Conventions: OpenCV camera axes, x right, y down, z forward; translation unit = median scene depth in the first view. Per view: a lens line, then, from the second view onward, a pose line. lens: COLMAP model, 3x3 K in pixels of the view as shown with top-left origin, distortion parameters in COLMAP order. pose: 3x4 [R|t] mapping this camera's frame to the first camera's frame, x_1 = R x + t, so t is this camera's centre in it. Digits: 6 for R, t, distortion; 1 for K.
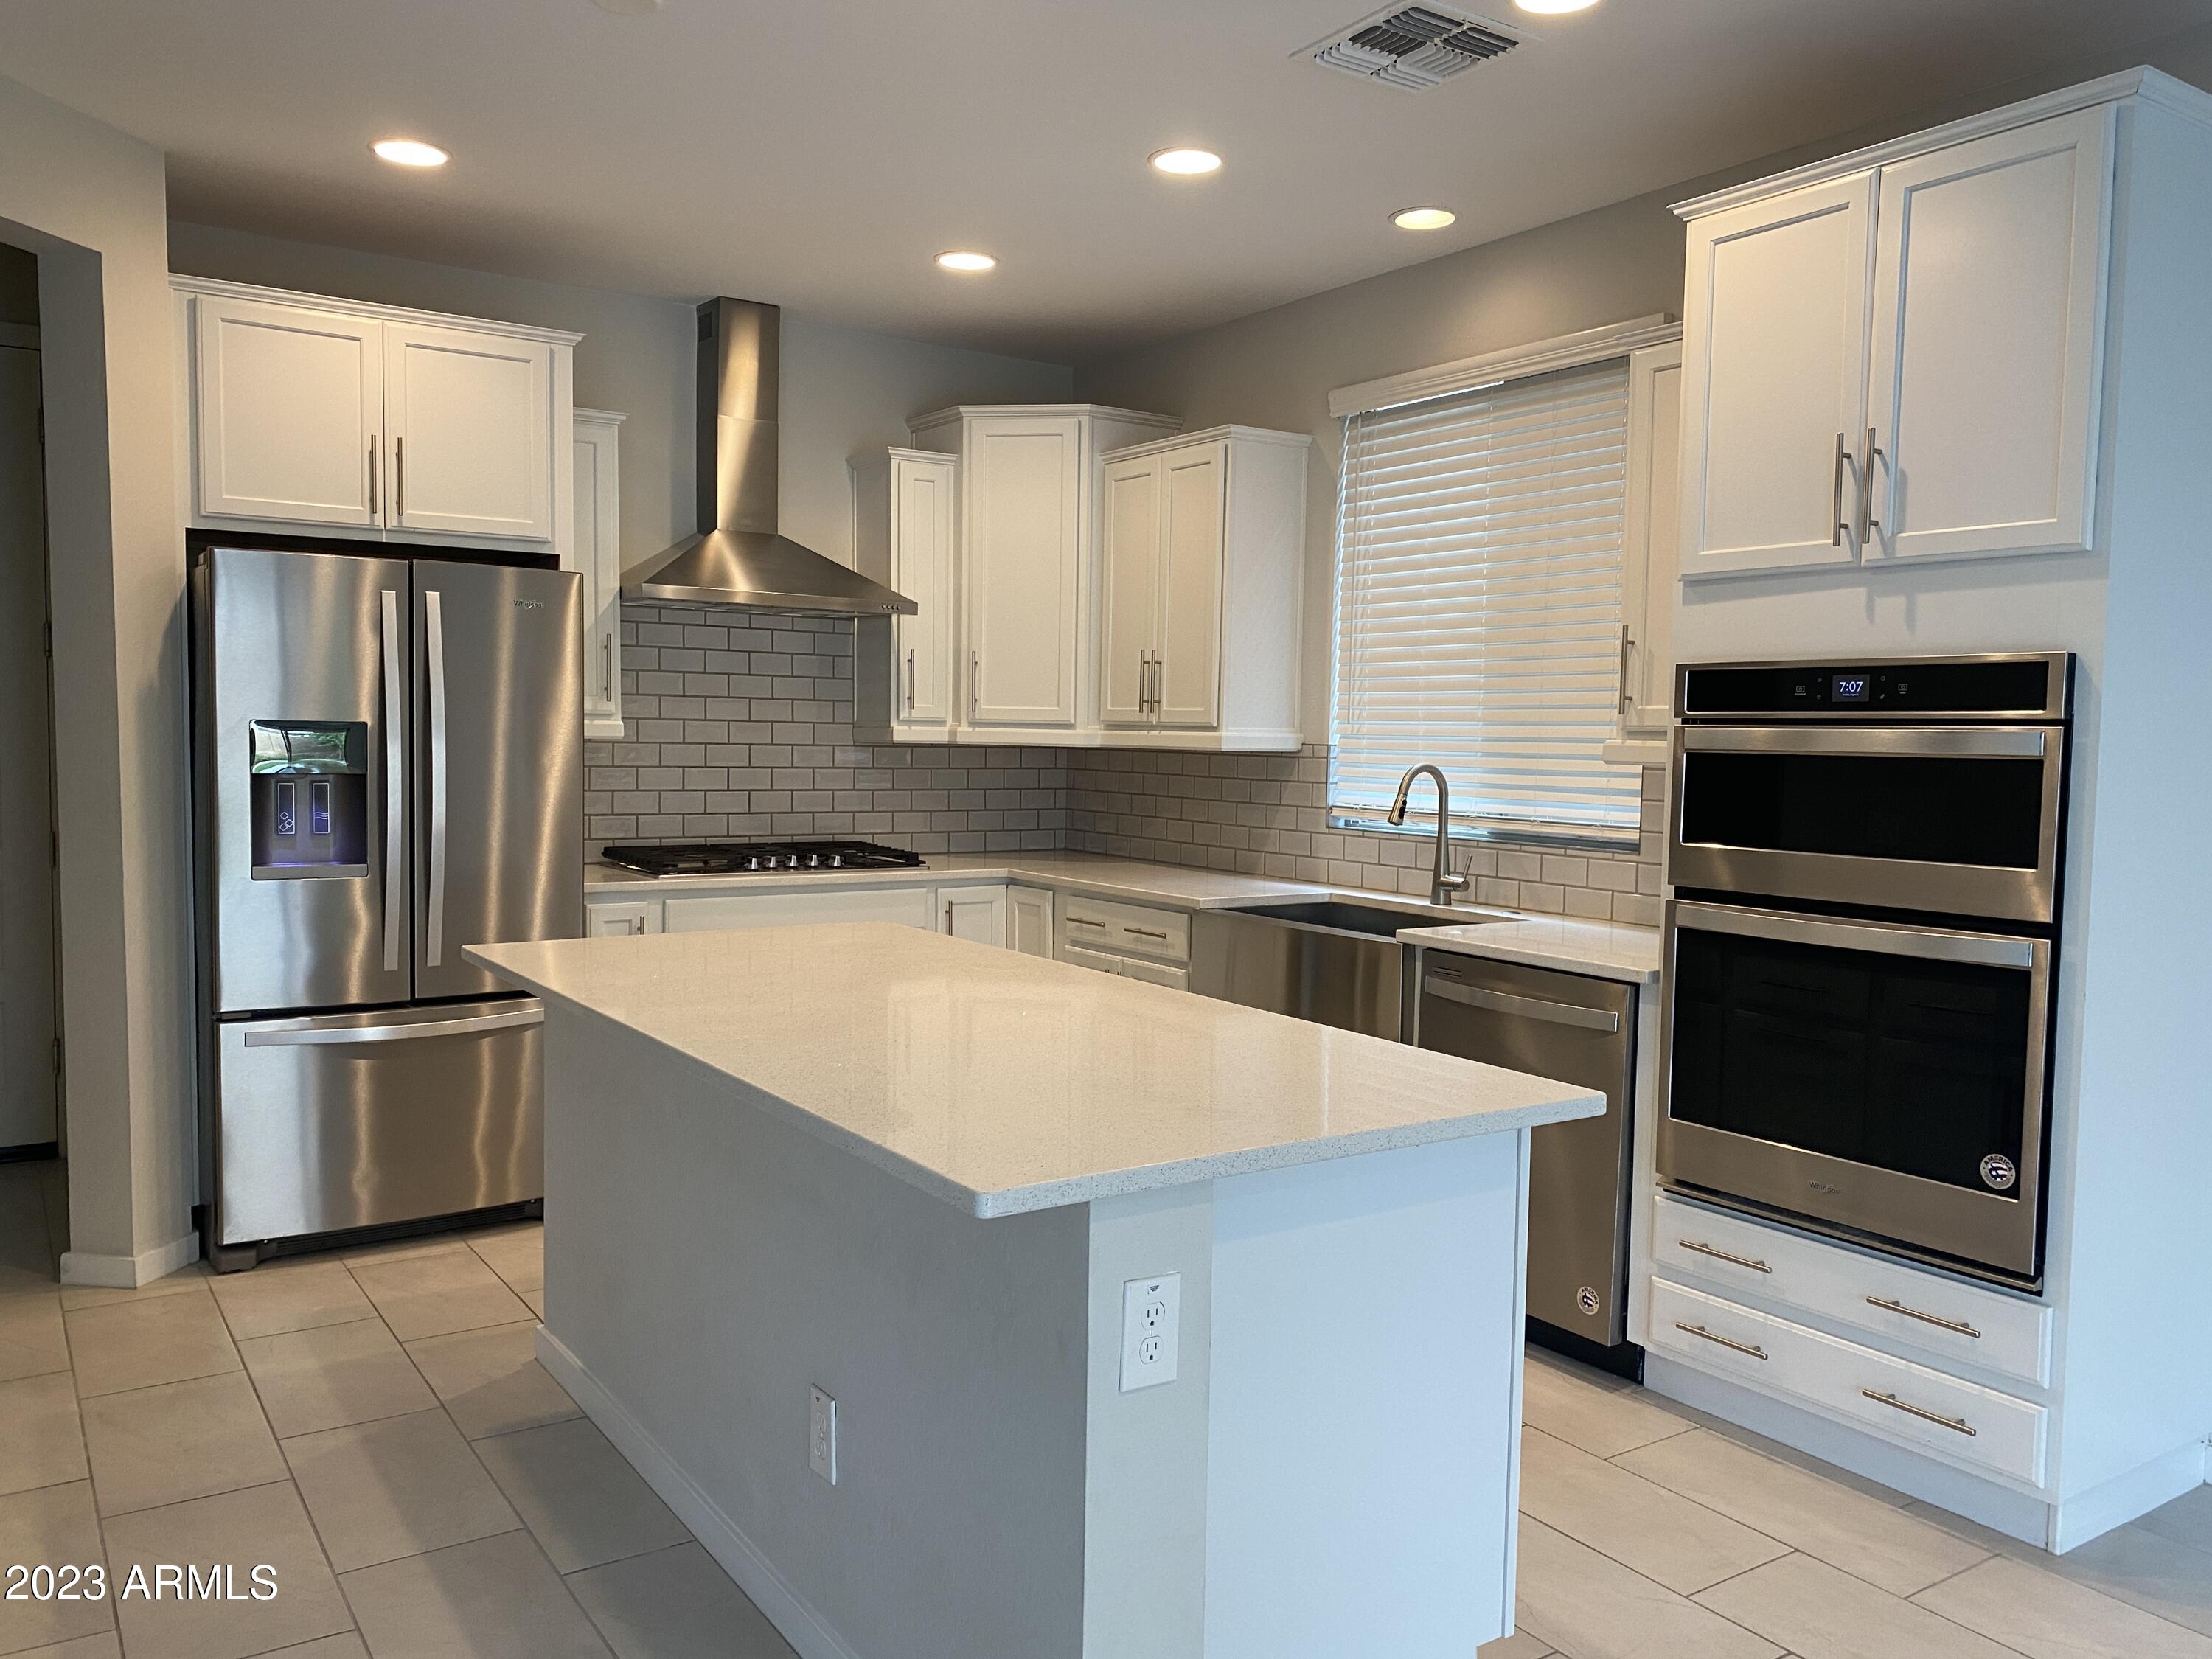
lens RADIAL K [[1678.4, 0, 1108.9], [0, 1678.4, 838.3], [0, 0, 1]] dist [0.051277, -0.029157]
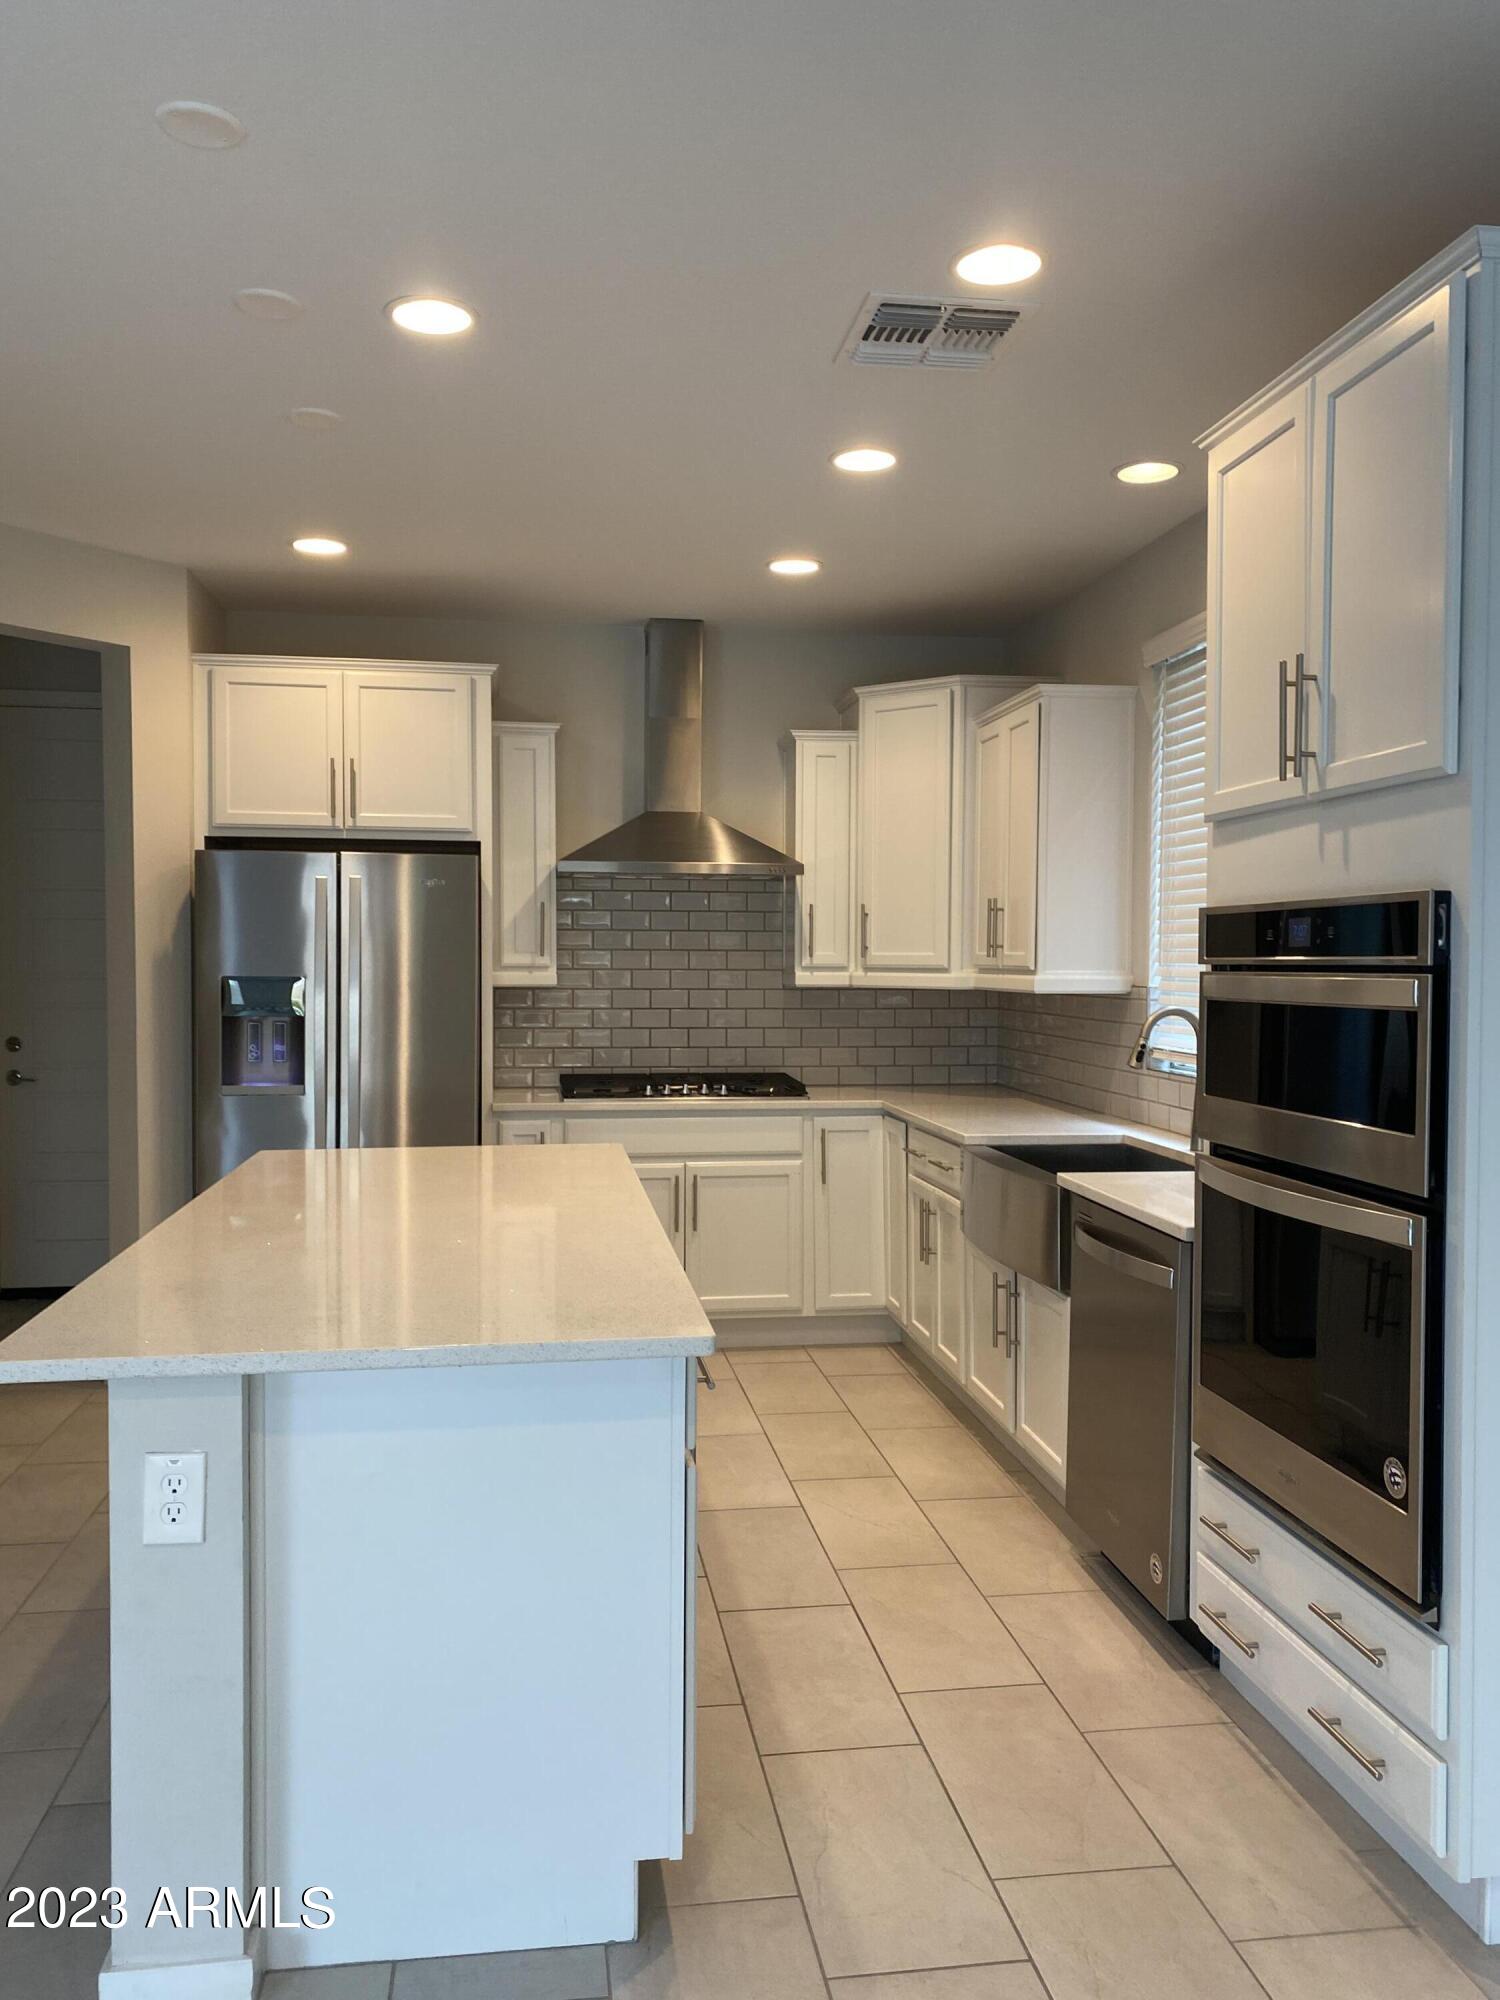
lens RADIAL K [[1517.5, 0, 742.3], [0, 1517.5, 1002.7], [0, 0, 1]] dist [0.051277, -0.029157]
pose [[0.898983, -0.000308, -0.437983, 0.347708], [-0.017865, 0.999142, -0.037372, -0.008805], [0.437619, 0.041422, 0.898206, 0.077903]]
